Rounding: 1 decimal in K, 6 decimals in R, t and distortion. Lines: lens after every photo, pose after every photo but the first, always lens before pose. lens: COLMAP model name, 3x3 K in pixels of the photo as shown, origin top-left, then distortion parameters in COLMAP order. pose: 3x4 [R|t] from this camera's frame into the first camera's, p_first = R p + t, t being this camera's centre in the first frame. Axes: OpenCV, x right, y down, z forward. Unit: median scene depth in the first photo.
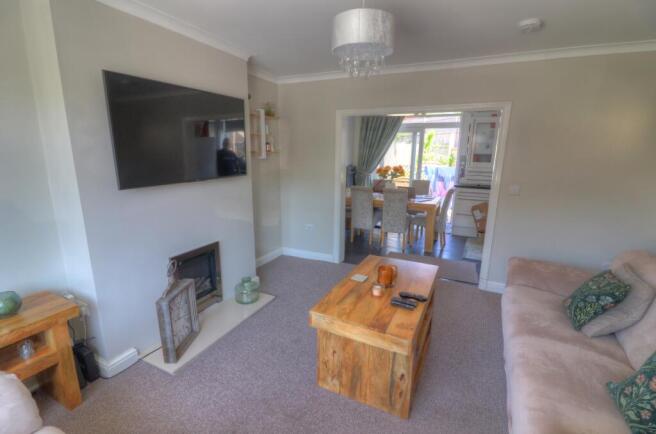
lens RADIAL K [[302.3, 0, 328.0], [0, 302.3, 217.0], [0, 0, 1]] dist [-0.013317, -0.000737]
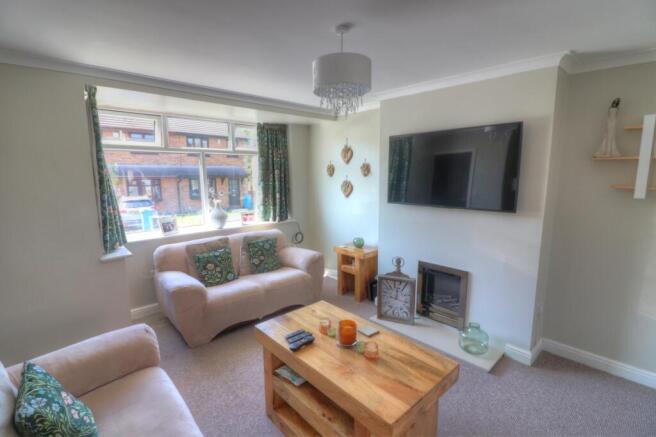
lens RADIAL K [[312.5, 0, 328.0], [0, 312.5, 218.5], [0, 0, 1]] dist [-0.014793, -0.000327]
pose [[-0.383031, 0.121995, -0.915644, 0.733213], [-0.208049, 0.954379, 0.214187, -0.211552], [0.900001, 0.272539, -0.340176, 0.890081]]
